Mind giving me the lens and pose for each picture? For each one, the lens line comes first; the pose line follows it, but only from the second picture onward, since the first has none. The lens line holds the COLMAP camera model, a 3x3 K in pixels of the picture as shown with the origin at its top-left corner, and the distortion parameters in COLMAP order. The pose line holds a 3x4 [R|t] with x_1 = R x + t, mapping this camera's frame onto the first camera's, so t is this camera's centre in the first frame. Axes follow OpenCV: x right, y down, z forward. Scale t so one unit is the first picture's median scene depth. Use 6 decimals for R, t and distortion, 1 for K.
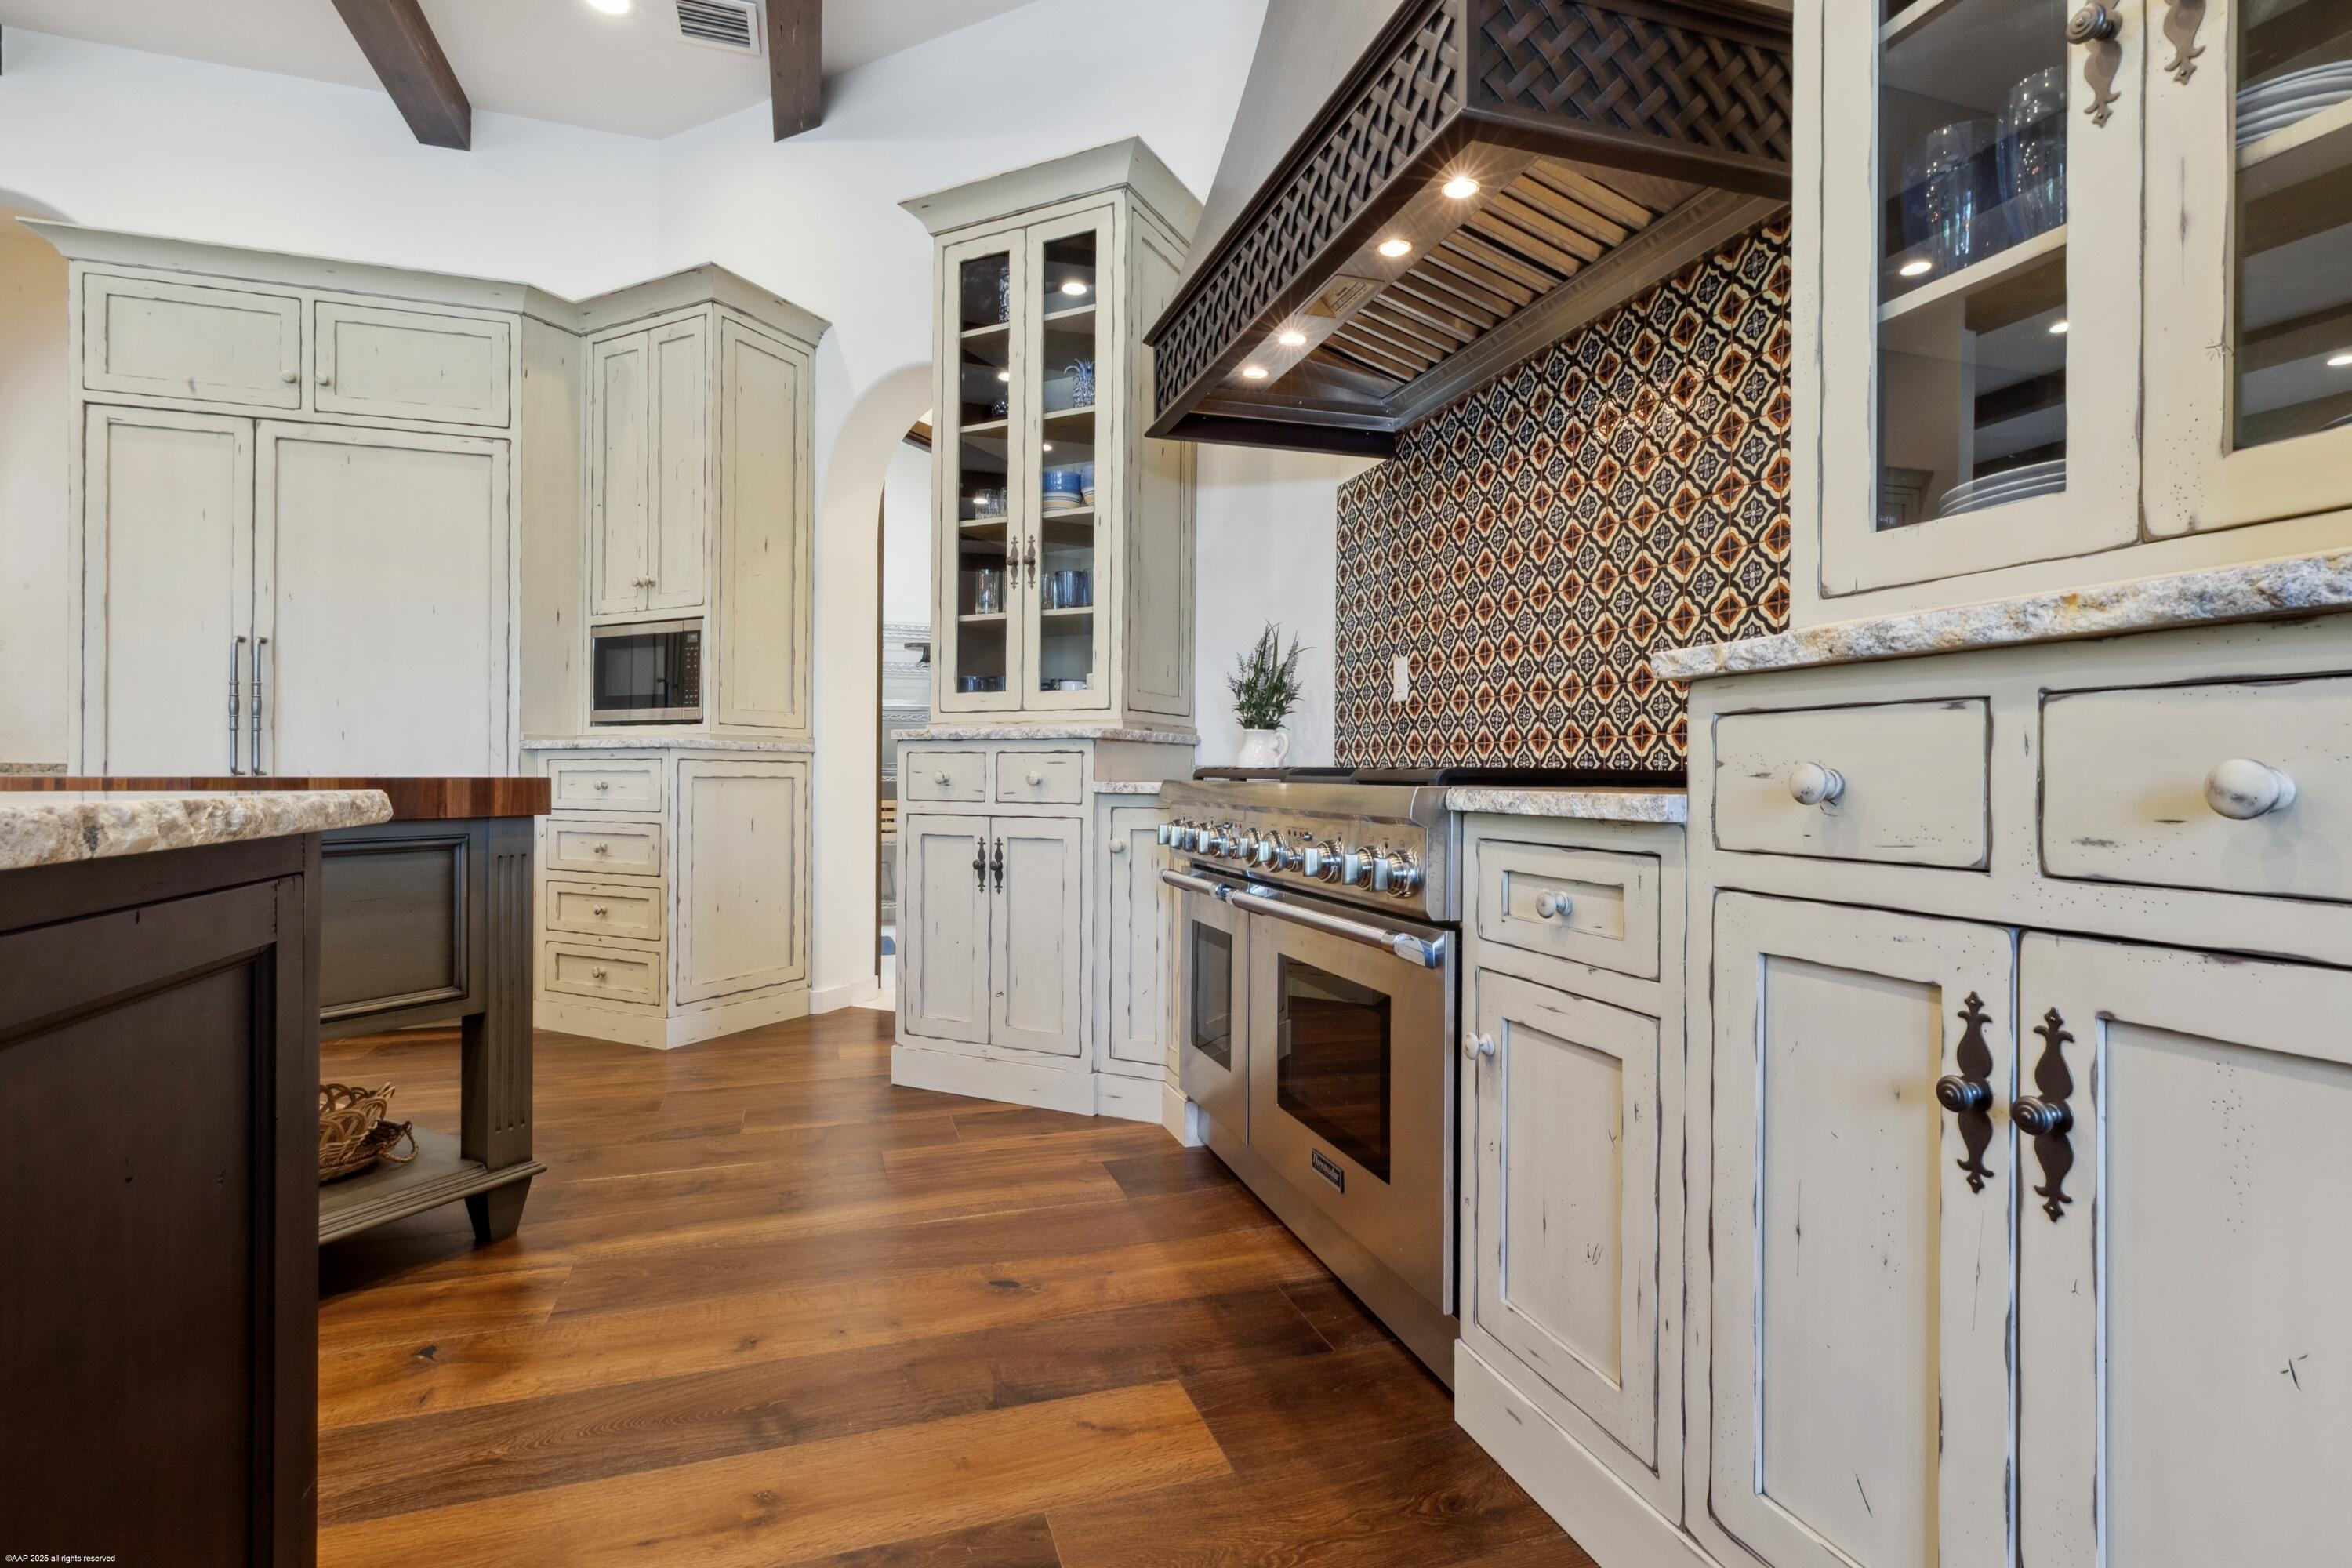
lens RADIAL K [[1101.8, 0, 1175.3], [0, 1101.8, 779.5], [0, 0, 1]] dist [0.002371, -0.000005]
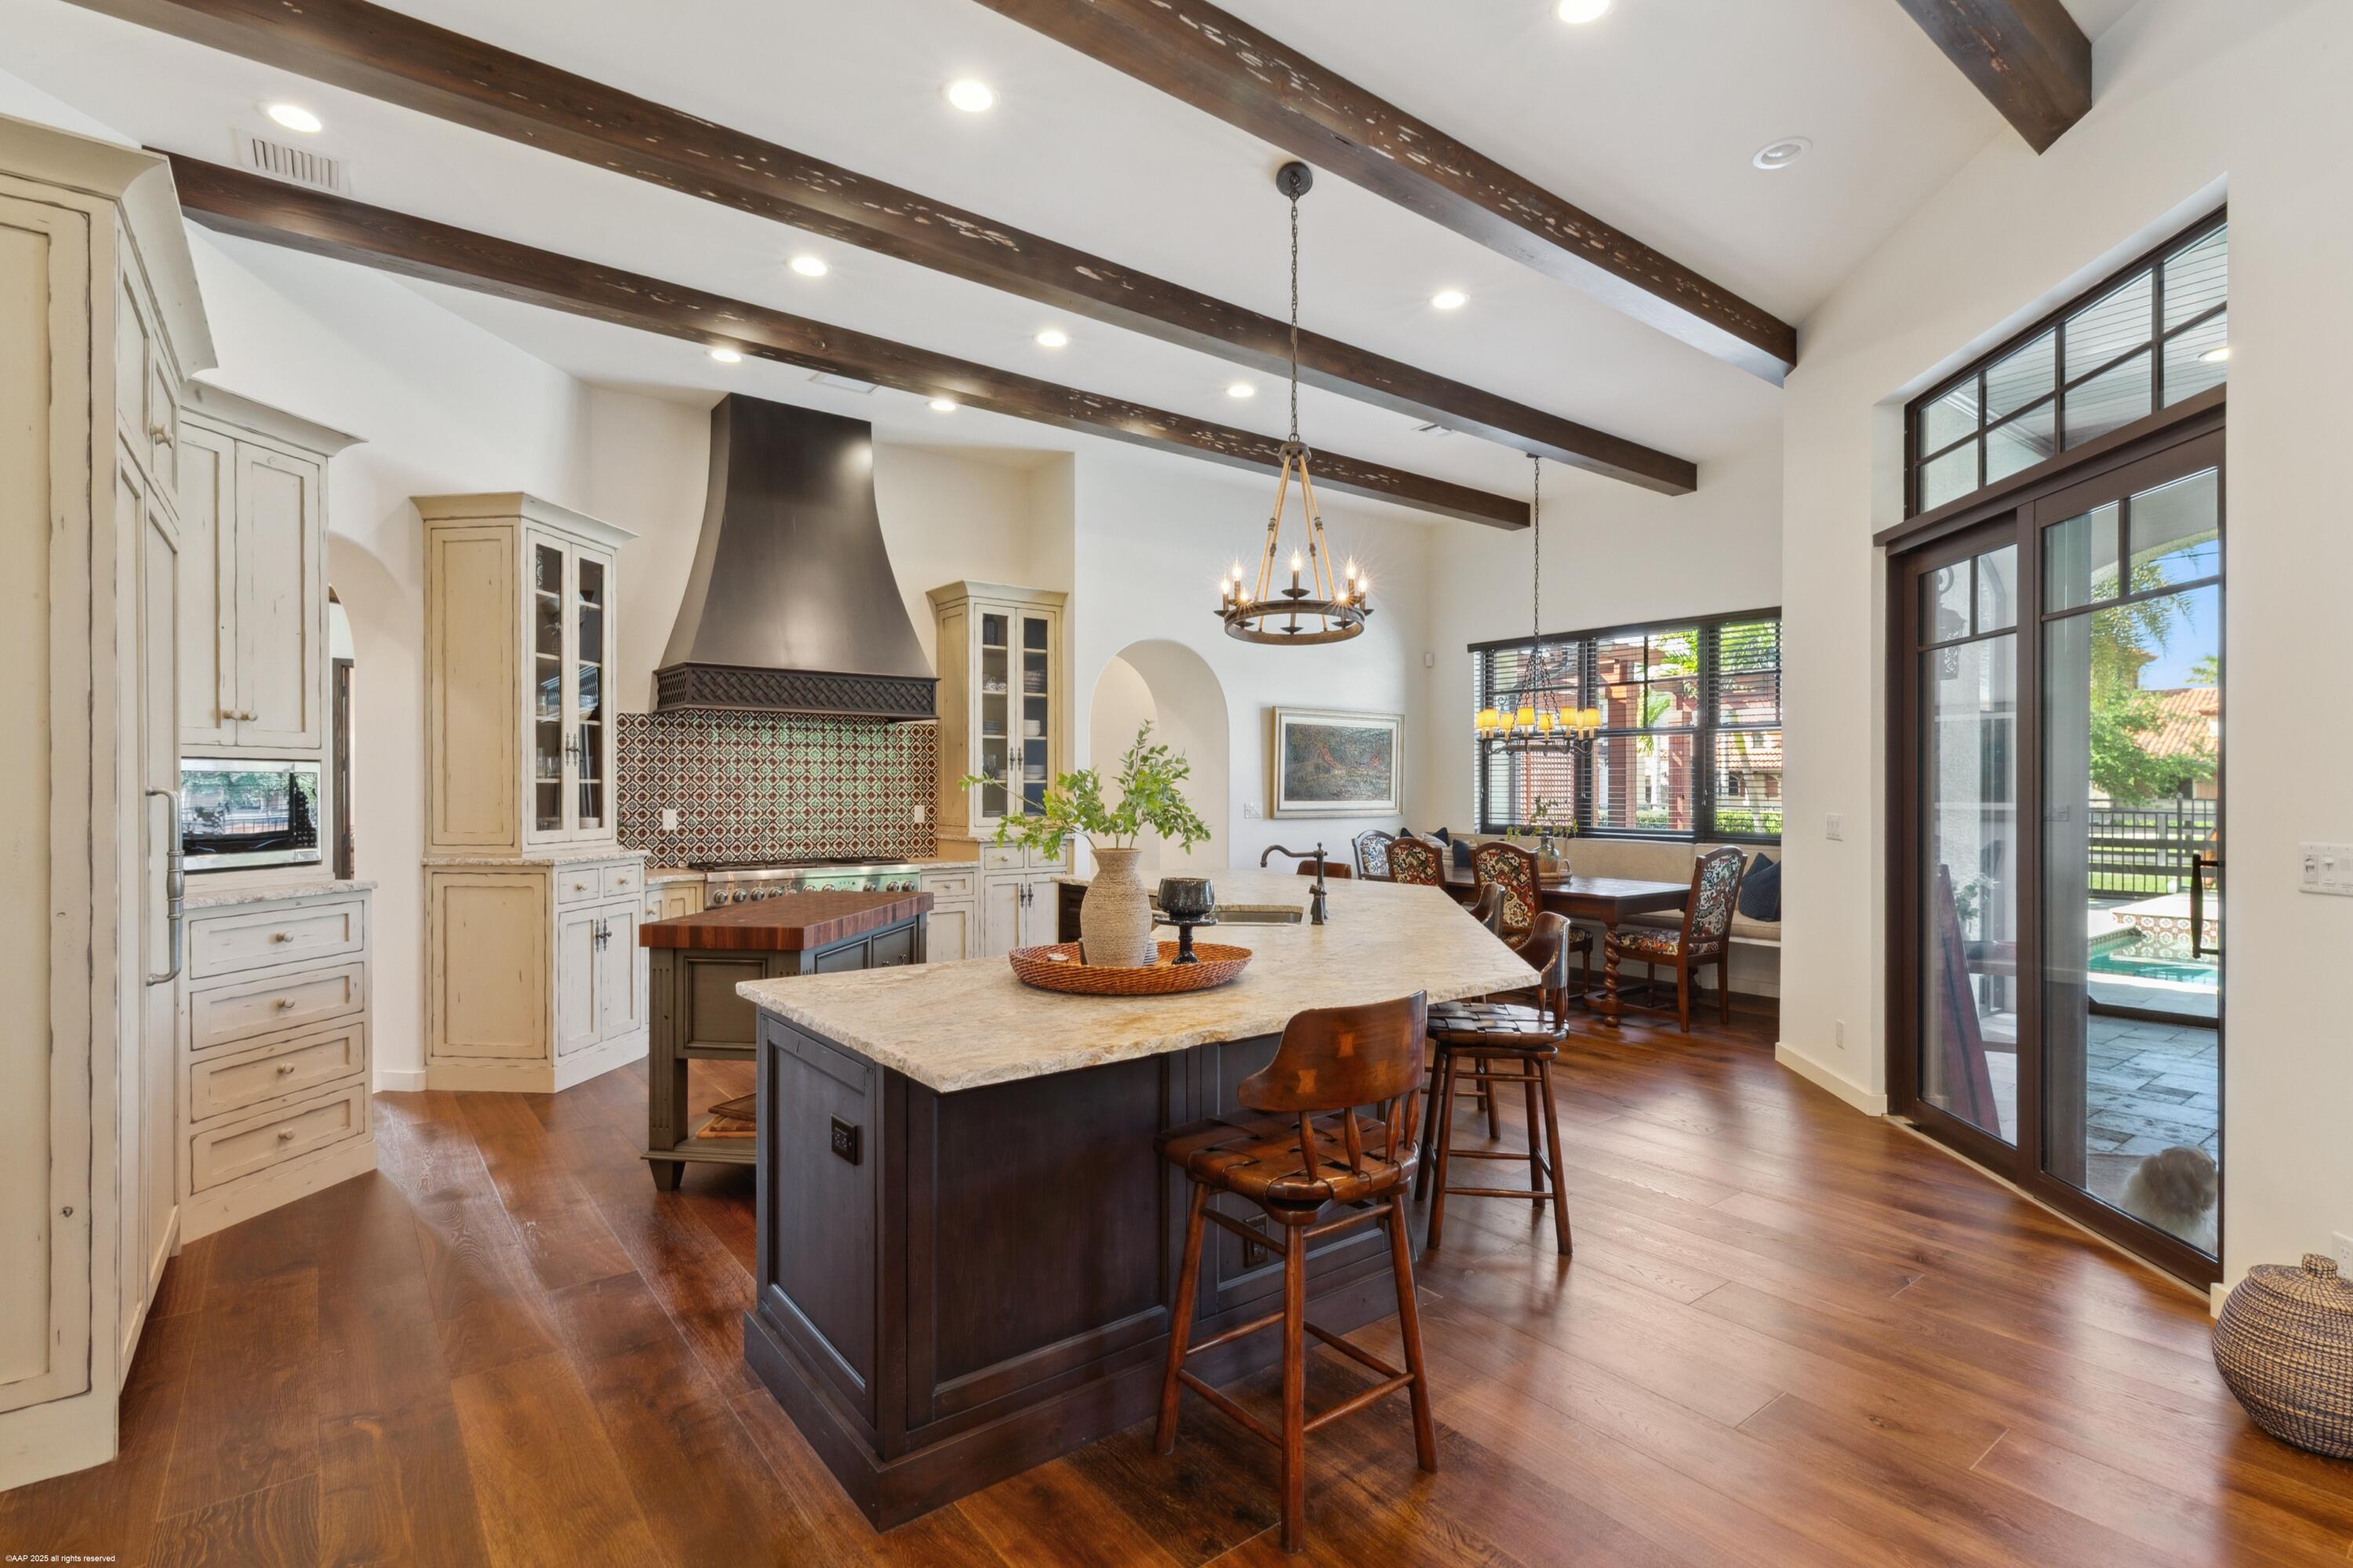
lens RADIAL K [[1102.3, 0, 1175.1], [0, 1102.3, 790.5], [0, 0, 1]] dist [0.002371, -0.000005]
pose [[-0.326711, -0.008909, 0.945082, -1.989329], [0.001159, 0.999951, 0.009827, -0.153896], [-0.945124, 0.004306, -0.326684, 0.701377]]
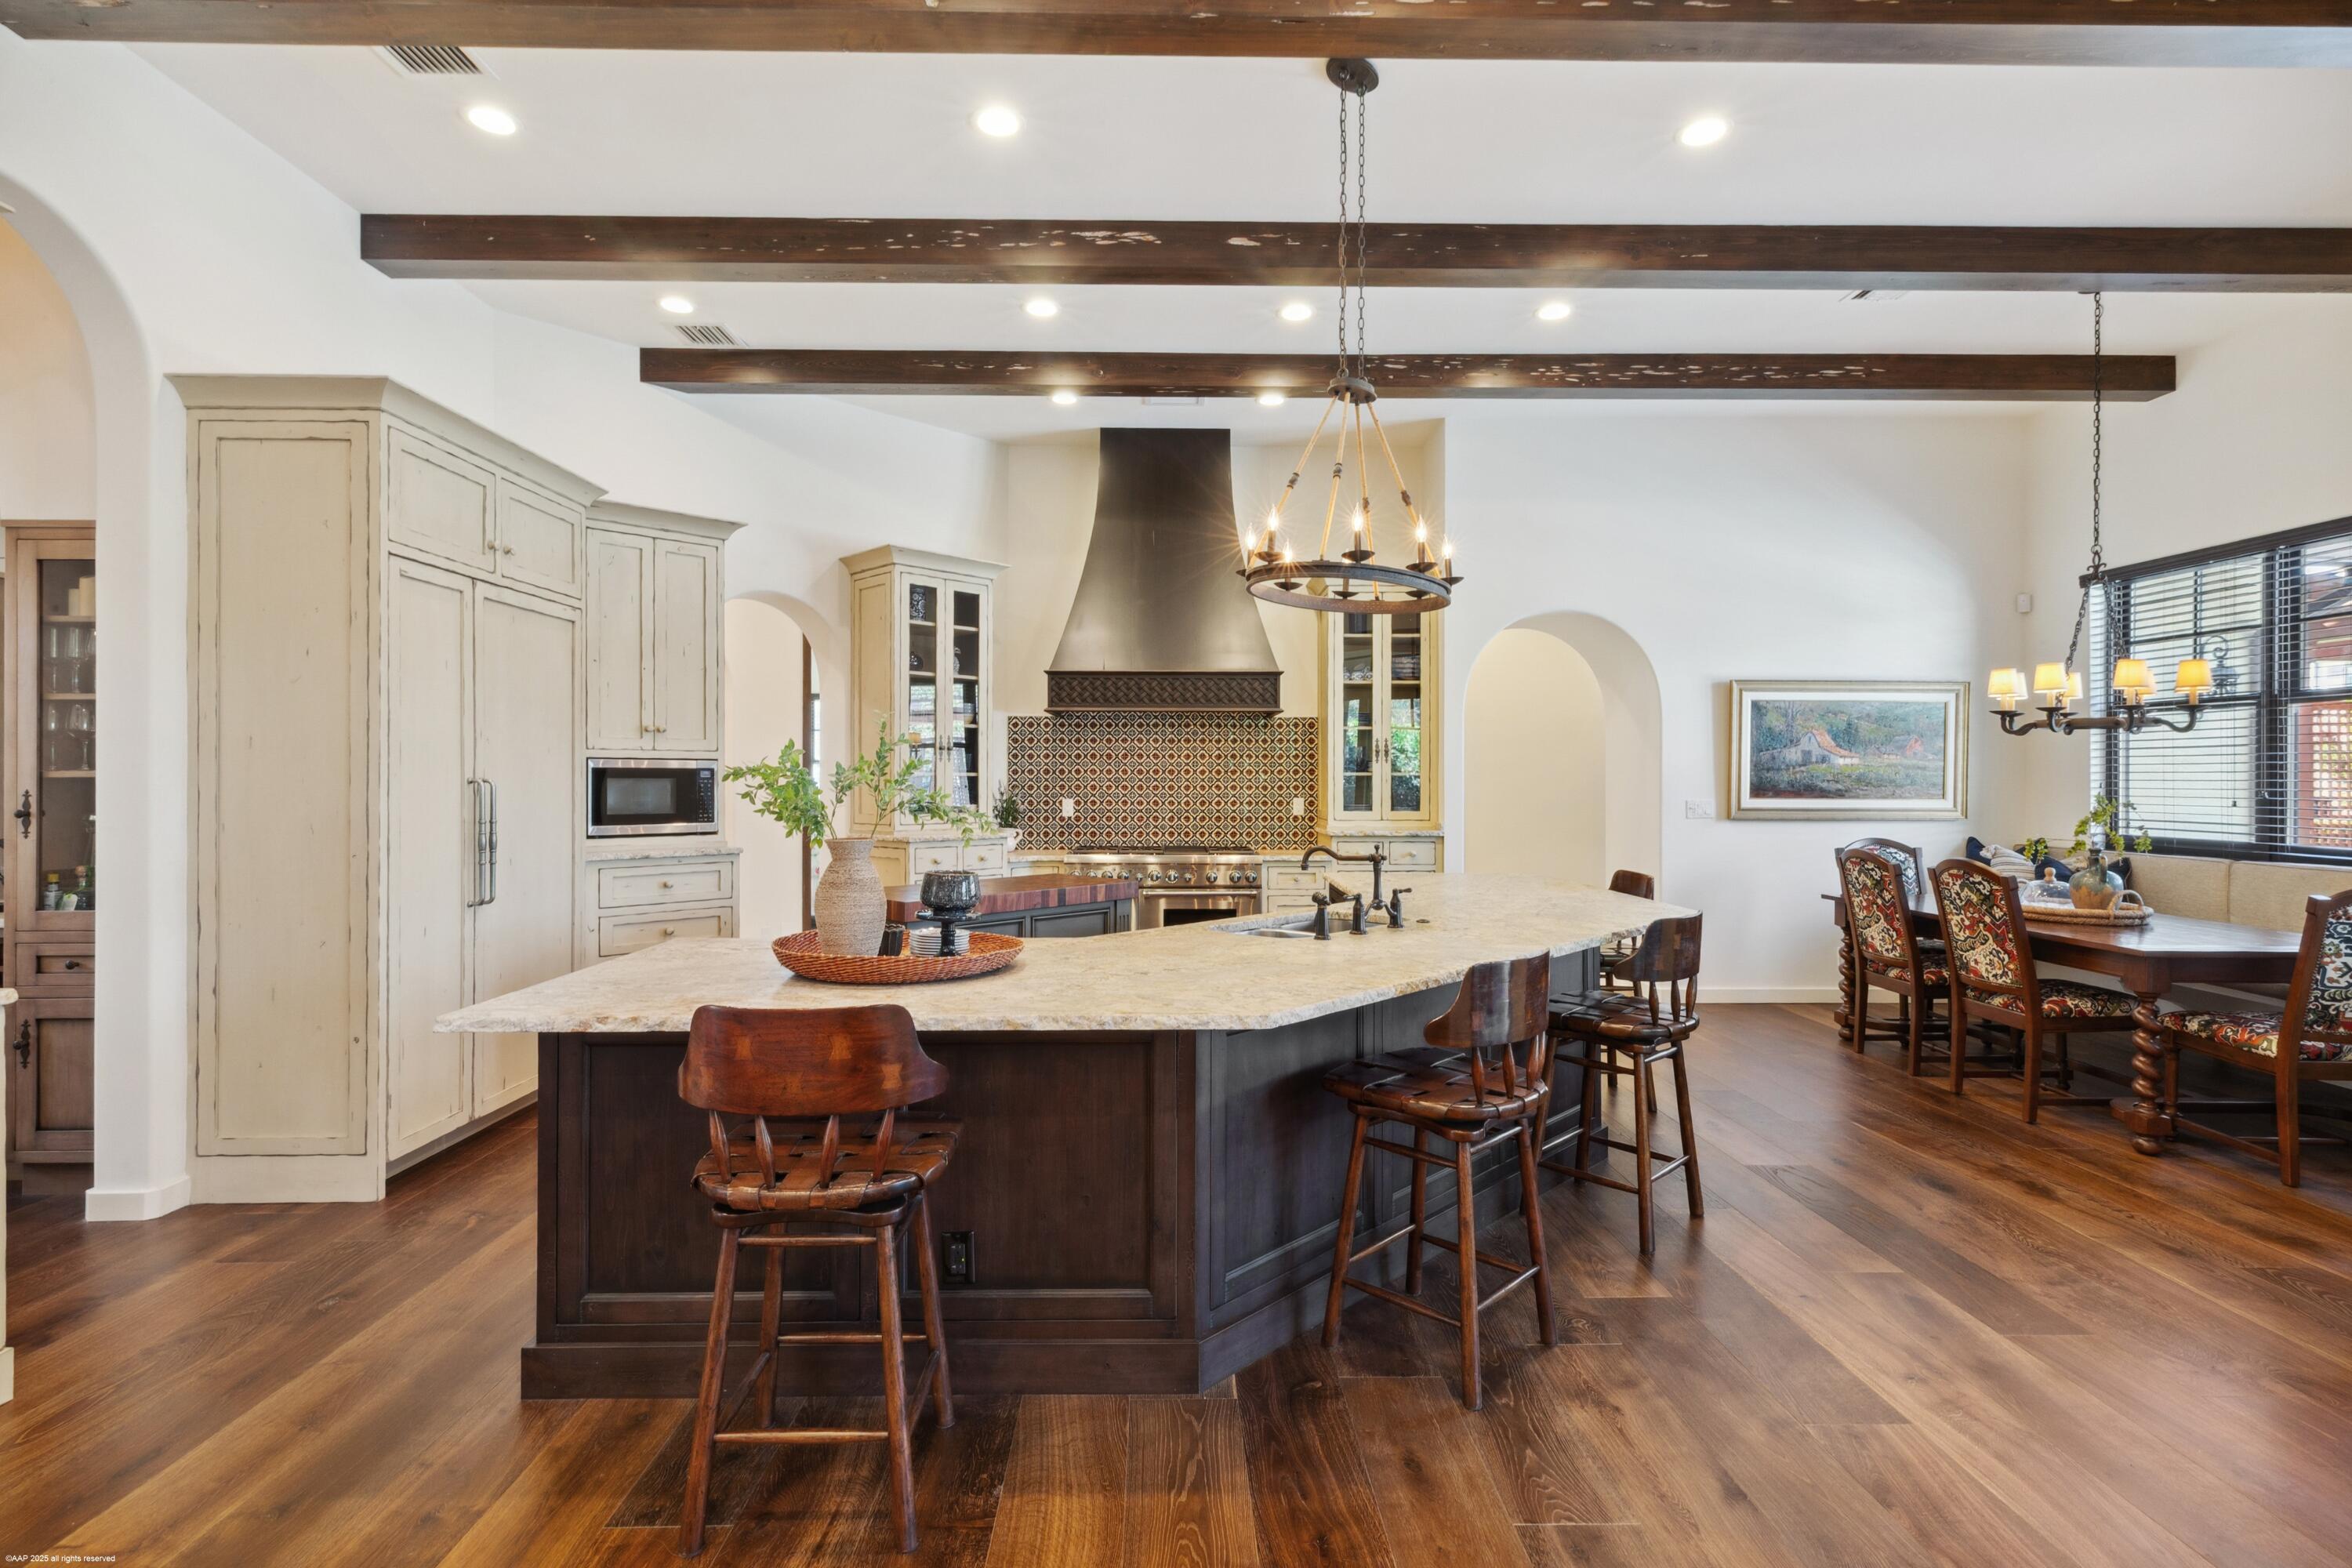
lens RADIAL K [[1101.8, 0, 1179.1], [0, 1101.8, 779.7], [0, 0, 1]] dist [0.002371, -0.000005]
pose [[0.301416, -0.005131, 0.953479, -1.926517], [0.003164, 0.999985, 0.004381, -0.150540], [-0.953488, 0.001696, 0.301428, 0.002279]]
